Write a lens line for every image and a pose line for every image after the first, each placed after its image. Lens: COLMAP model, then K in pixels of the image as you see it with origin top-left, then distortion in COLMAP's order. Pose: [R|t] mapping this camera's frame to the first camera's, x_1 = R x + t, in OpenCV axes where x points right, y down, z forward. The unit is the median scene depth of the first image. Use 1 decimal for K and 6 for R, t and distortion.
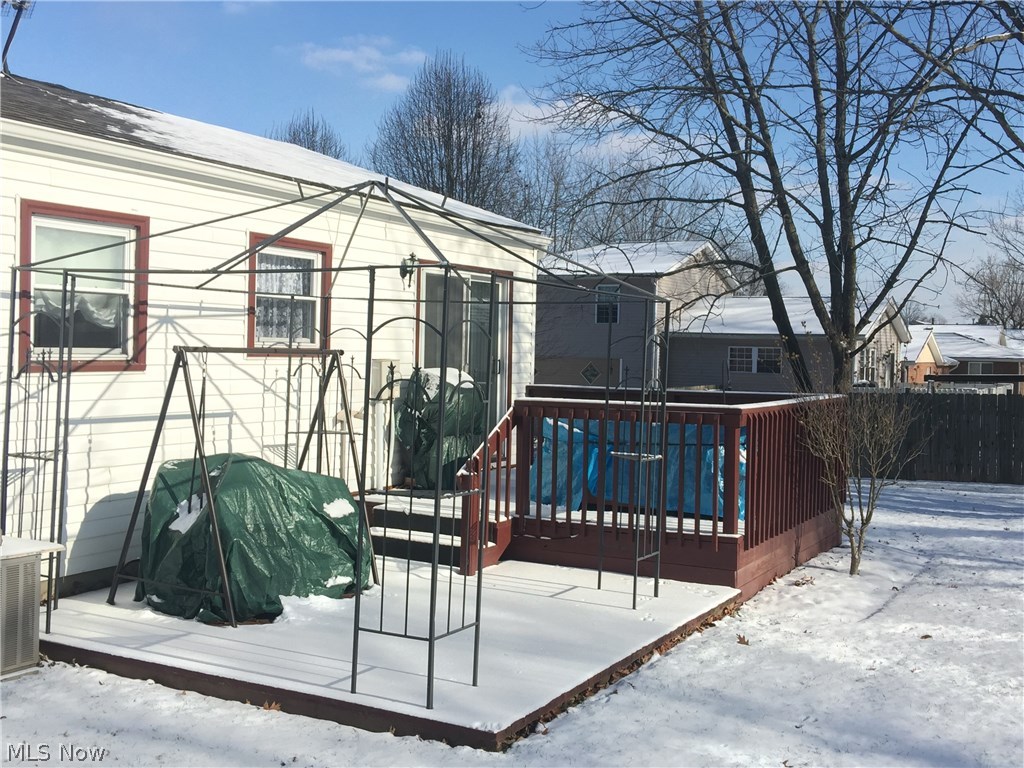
lens RADIAL K [[1102.0, 0, 512.0], [0, 1102.0, 384.0], [0, 0, 1]] dist [0.020935, 0.014475]
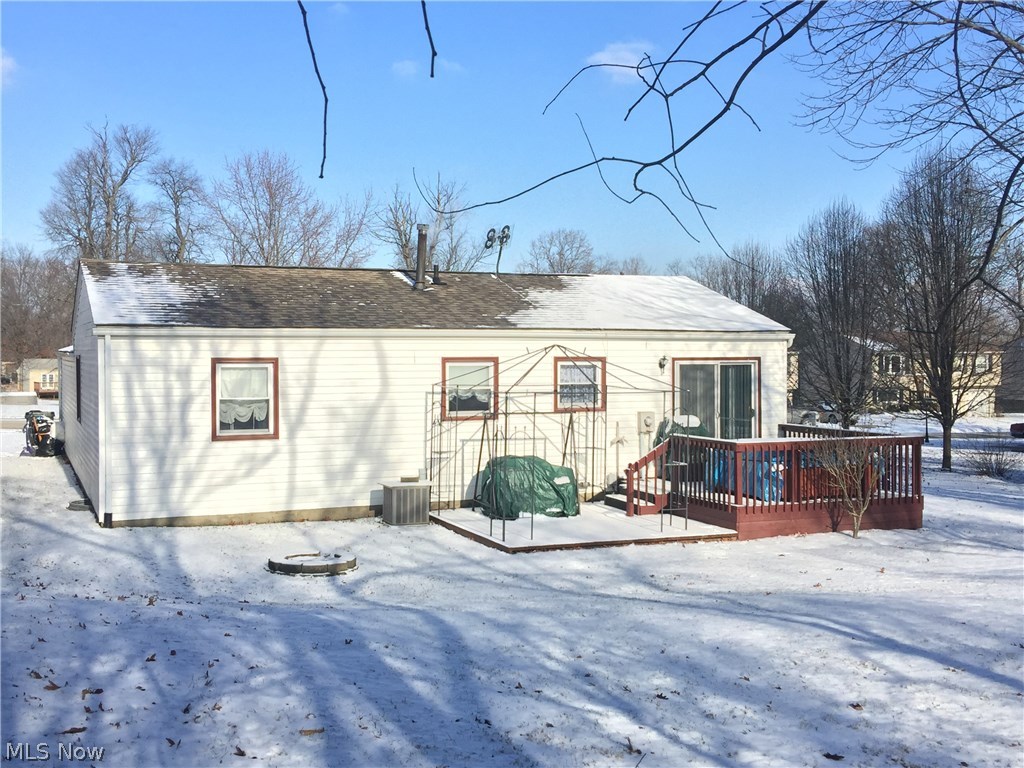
lens RADIAL K [[1102.0, 0, 512.0], [0, 1102.0, 384.0], [0, 0, 1]] dist [0.020935, 0.014475]
pose [[0.763026, -0.019690, -0.646068, 1.255358], [0.002513, 0.999619, -0.027496, -0.024381], [0.646363, 0.019357, 0.762784, -0.822925]]
